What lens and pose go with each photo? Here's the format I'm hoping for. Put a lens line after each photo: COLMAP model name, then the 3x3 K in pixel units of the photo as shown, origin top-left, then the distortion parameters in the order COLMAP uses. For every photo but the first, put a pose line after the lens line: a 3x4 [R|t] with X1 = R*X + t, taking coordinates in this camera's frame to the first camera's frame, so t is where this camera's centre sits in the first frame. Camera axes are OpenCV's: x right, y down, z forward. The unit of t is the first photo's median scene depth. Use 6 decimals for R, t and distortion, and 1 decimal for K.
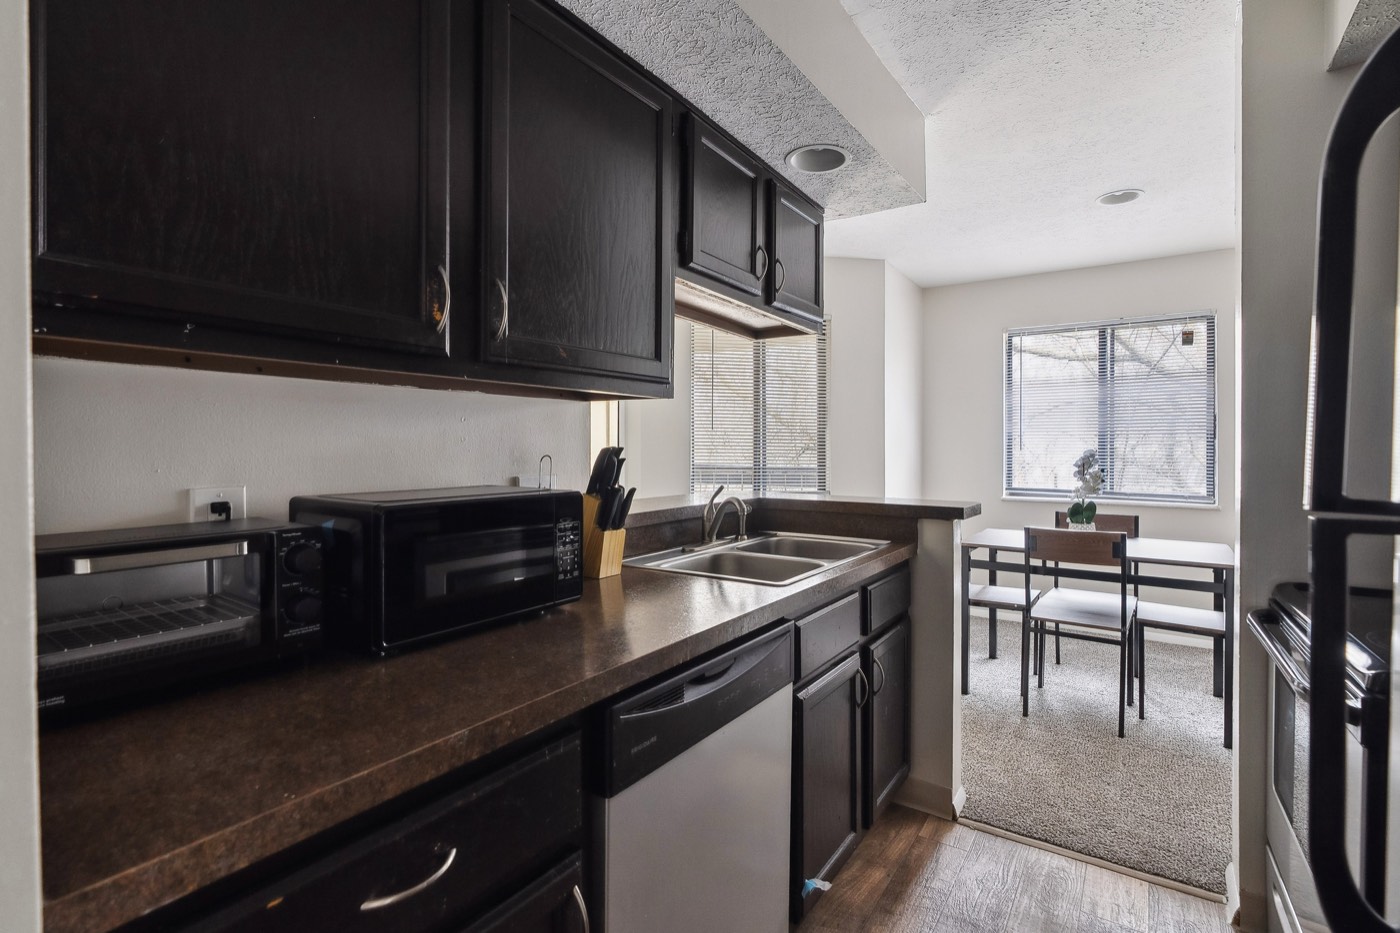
lens RADIAL K [[647.9, 0, 704.6], [0, 647.9, 432.1], [0, 0, 1]] dist [-0.000793, 0.000394]
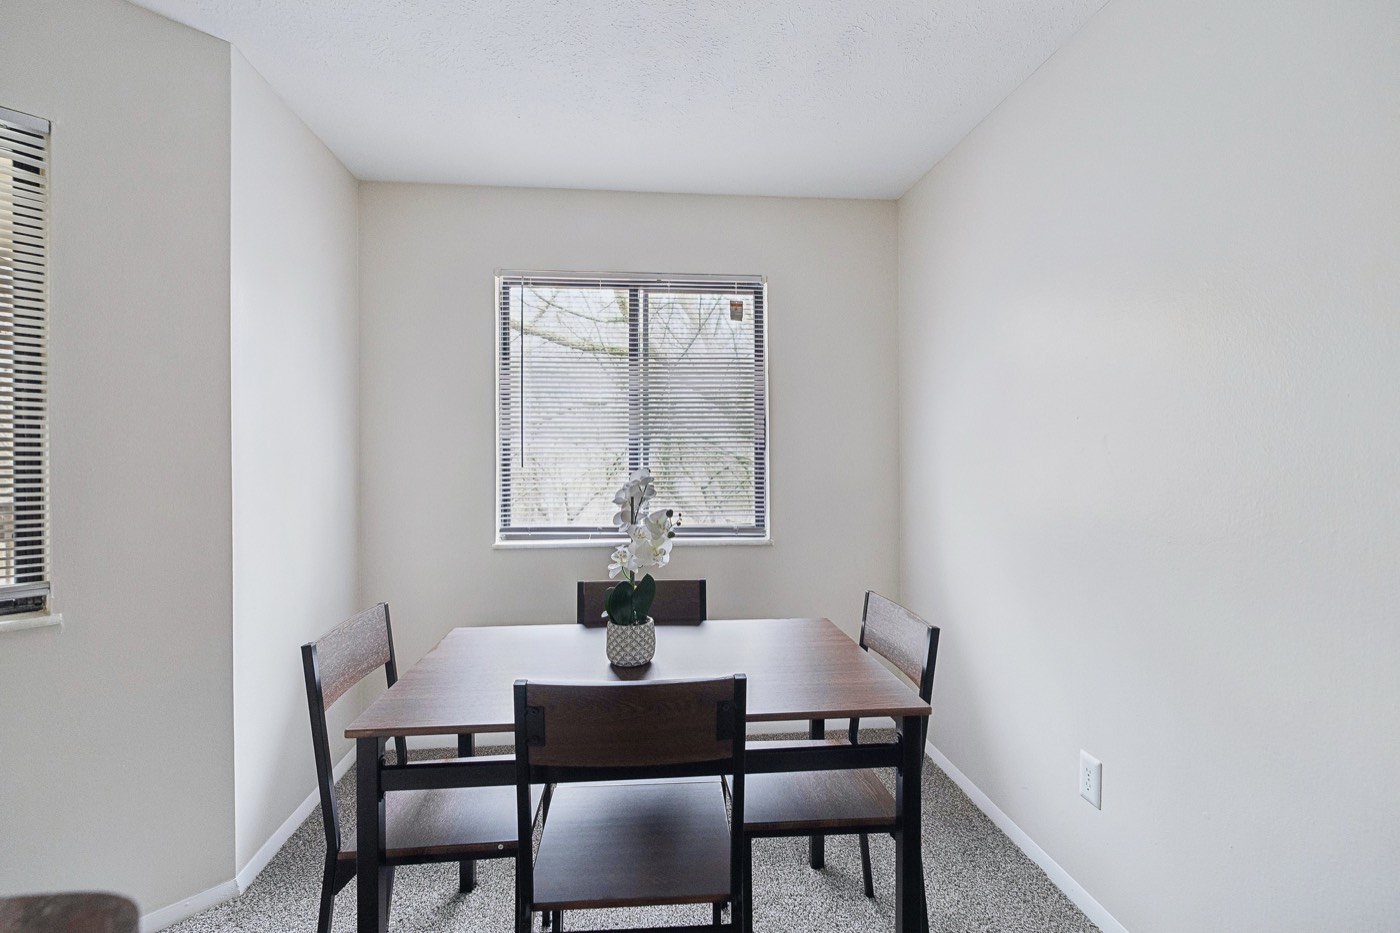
lens RADIAL K [[647.9, 0, 704.6], [0, 647.9, 432.1], [0, 0, 1]] dist [-0.000793, 0.000394]
pose [[0.755031, 0.015679, 0.655502, 0.242945], [0.001253, 0.999678, -0.025355, 0.009006], [-0.655688, 0.019966, 0.754768, 0.474095]]
